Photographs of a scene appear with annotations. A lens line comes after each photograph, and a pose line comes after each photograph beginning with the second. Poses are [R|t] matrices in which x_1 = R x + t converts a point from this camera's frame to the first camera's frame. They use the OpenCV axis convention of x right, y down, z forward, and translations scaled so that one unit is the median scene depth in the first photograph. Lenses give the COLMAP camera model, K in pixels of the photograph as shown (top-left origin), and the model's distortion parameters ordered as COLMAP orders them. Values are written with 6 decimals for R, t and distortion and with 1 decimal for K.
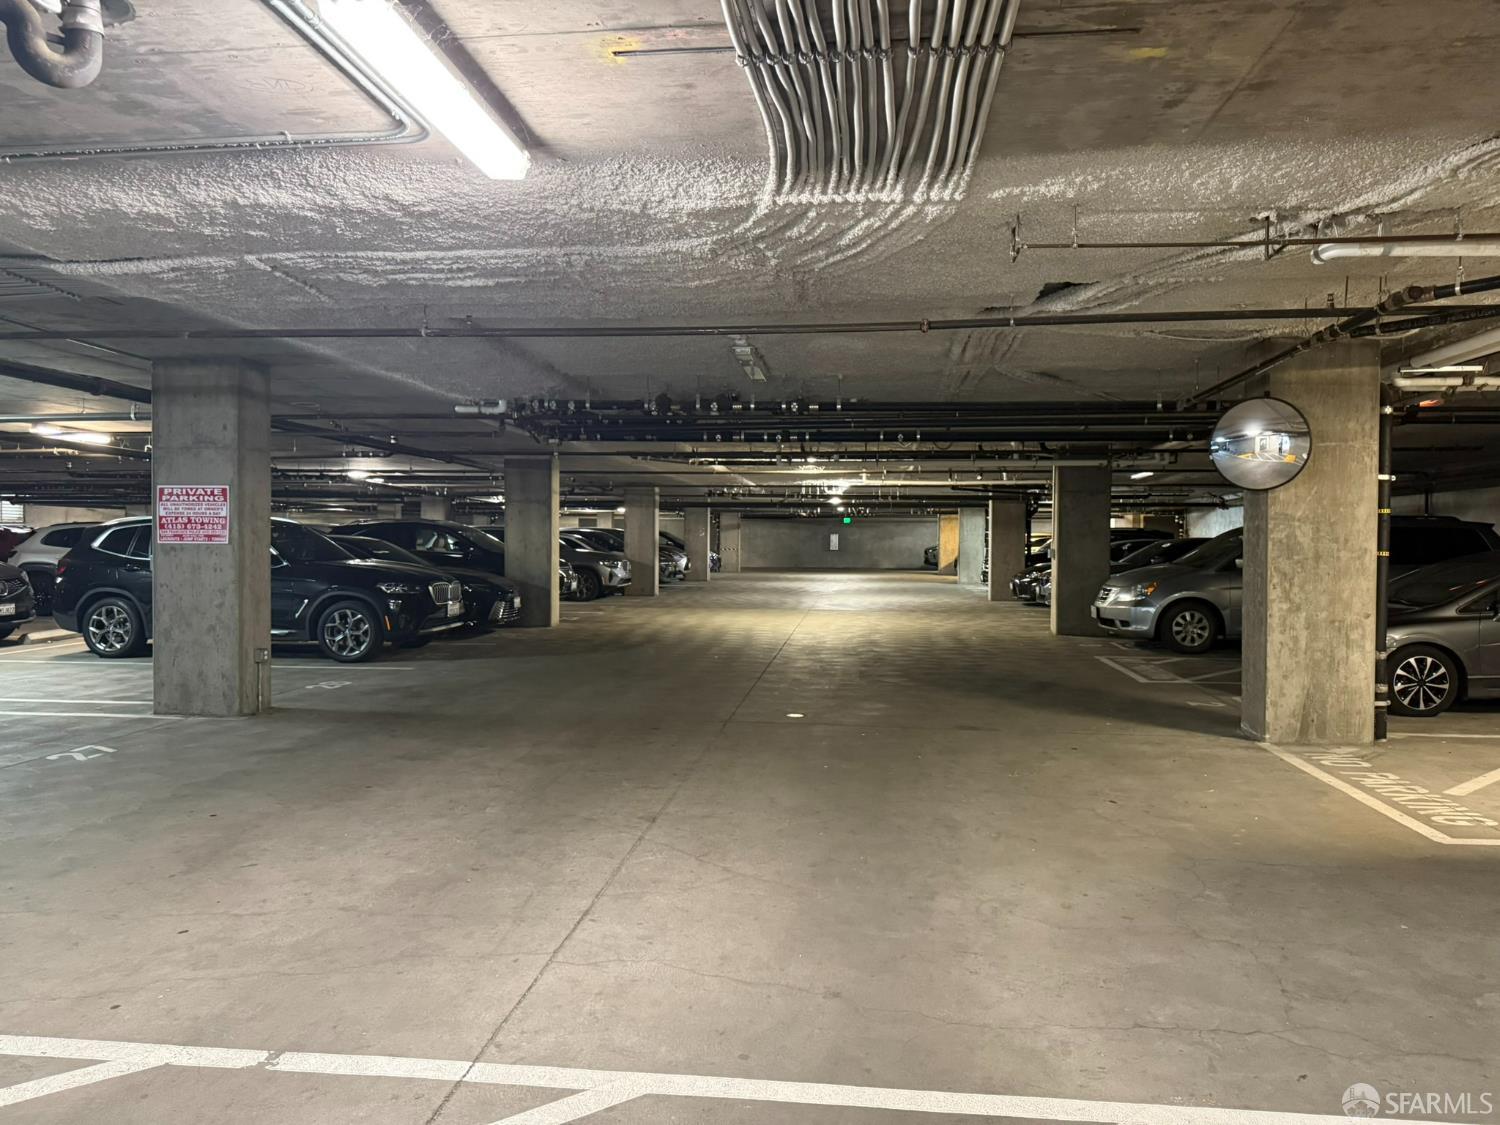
lens RADIAL K [[1039.6, 0, 750.3], [0, 1039.6, 566.4], [0, 0, 1]] dist [0.140797, -0.196547]
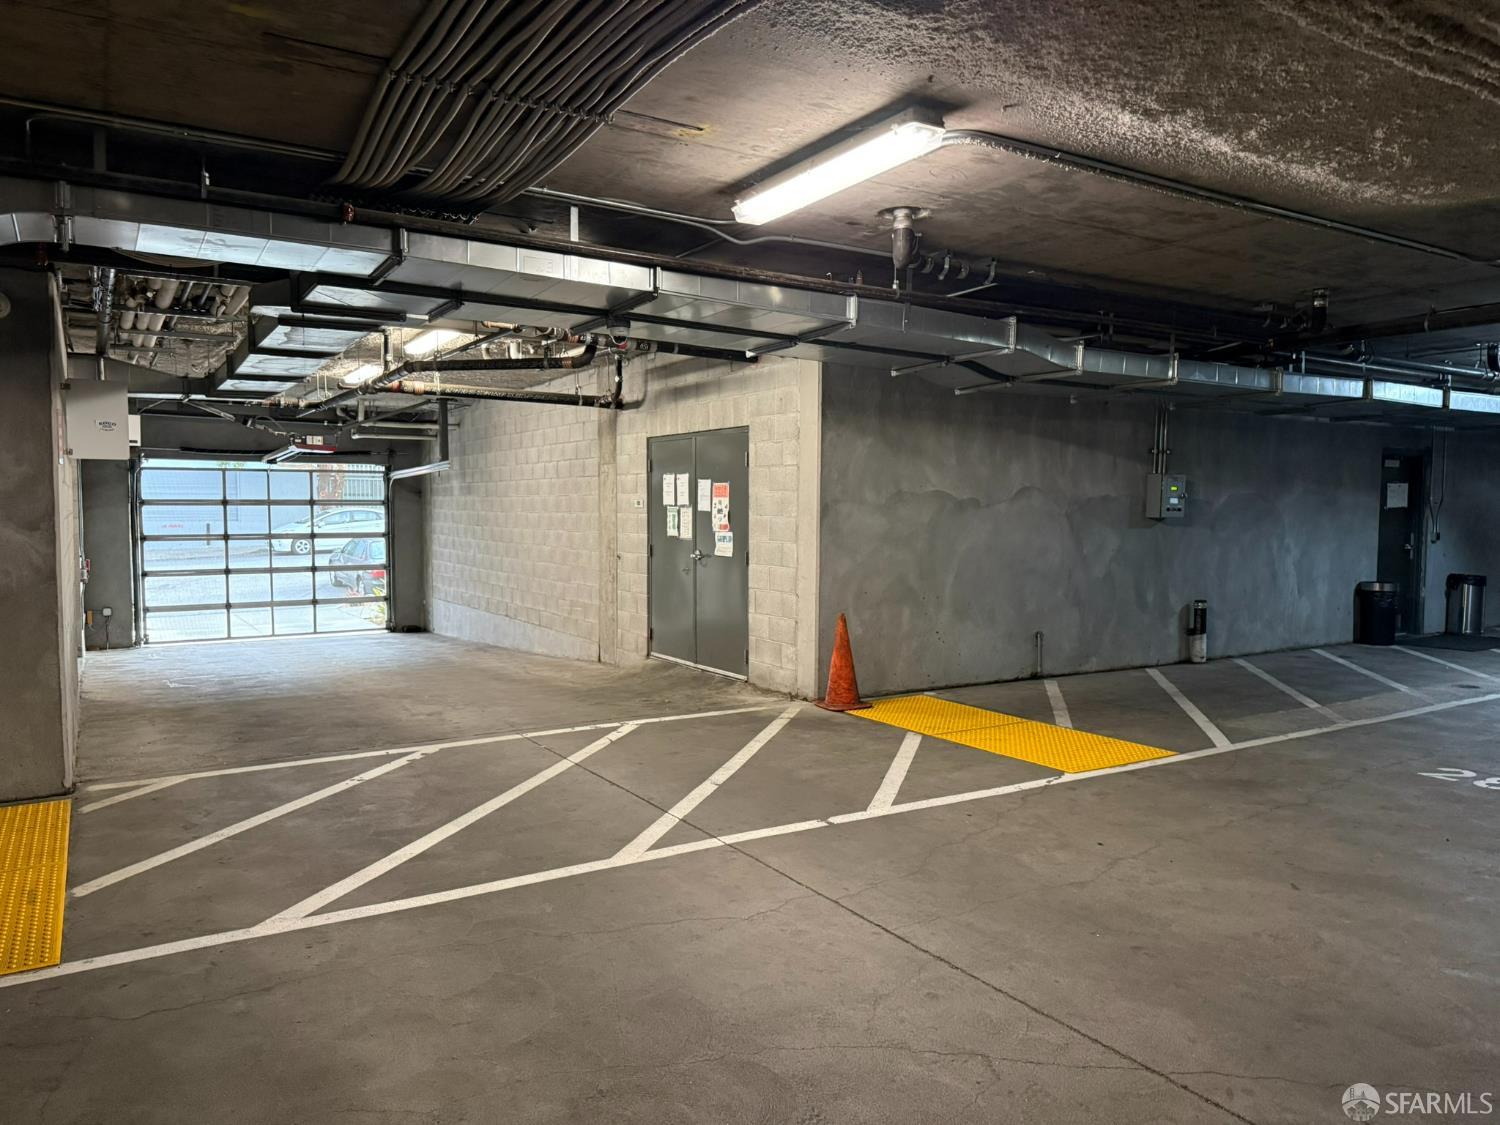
lens RADIAL K [[1039.6, 0, 750.3], [0, 1039.6, 566.4], [0, 0, 1]] dist [0.140797, -0.196547]
pose [[-0.781287, 0.027573, -0.623562, 0.537877], [-0.022490, 0.997132, 0.072269, -0.047665], [0.623766, 0.070487, -0.778426, 1.756141]]
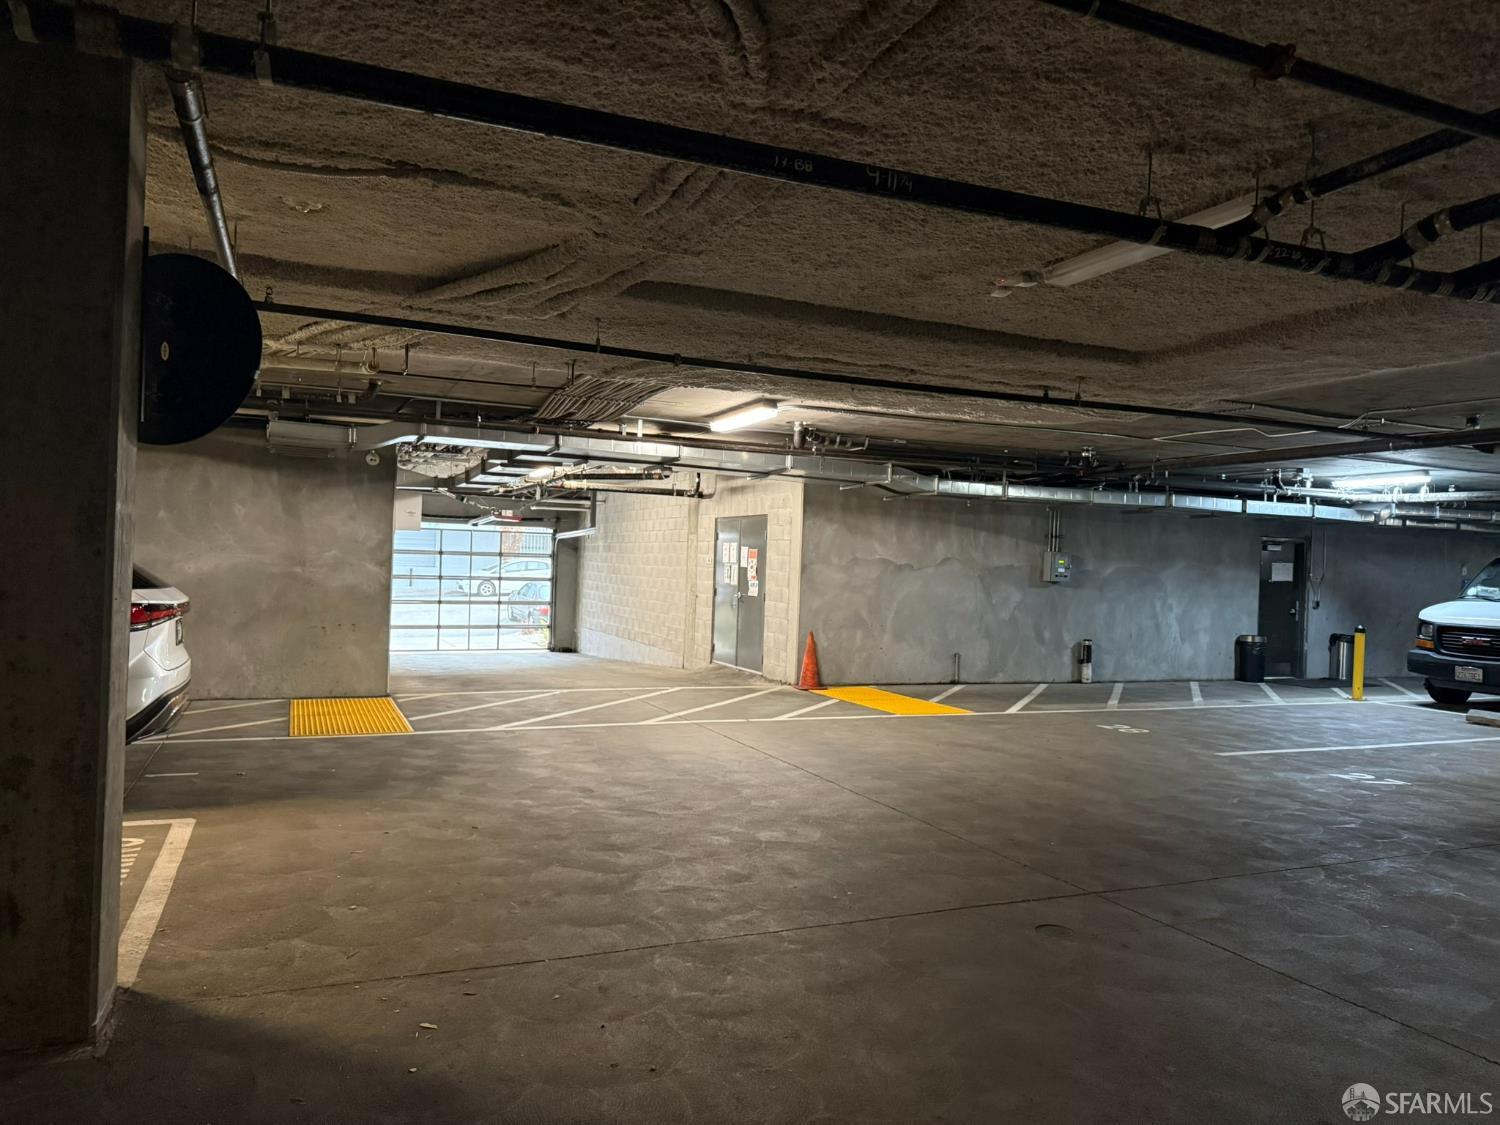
lens RADIAL K [[1039.6, 0, 750.3], [0, 1039.6, 566.4], [0, 0, 1]] dist [0.140797, -0.196547]
pose [[-0.864423, -0.031687, -0.501765, 0.950005], [-0.048870, 0.998582, 0.021131, -0.079331], [0.500384, 0.042787, -0.864746, 2.982027]]
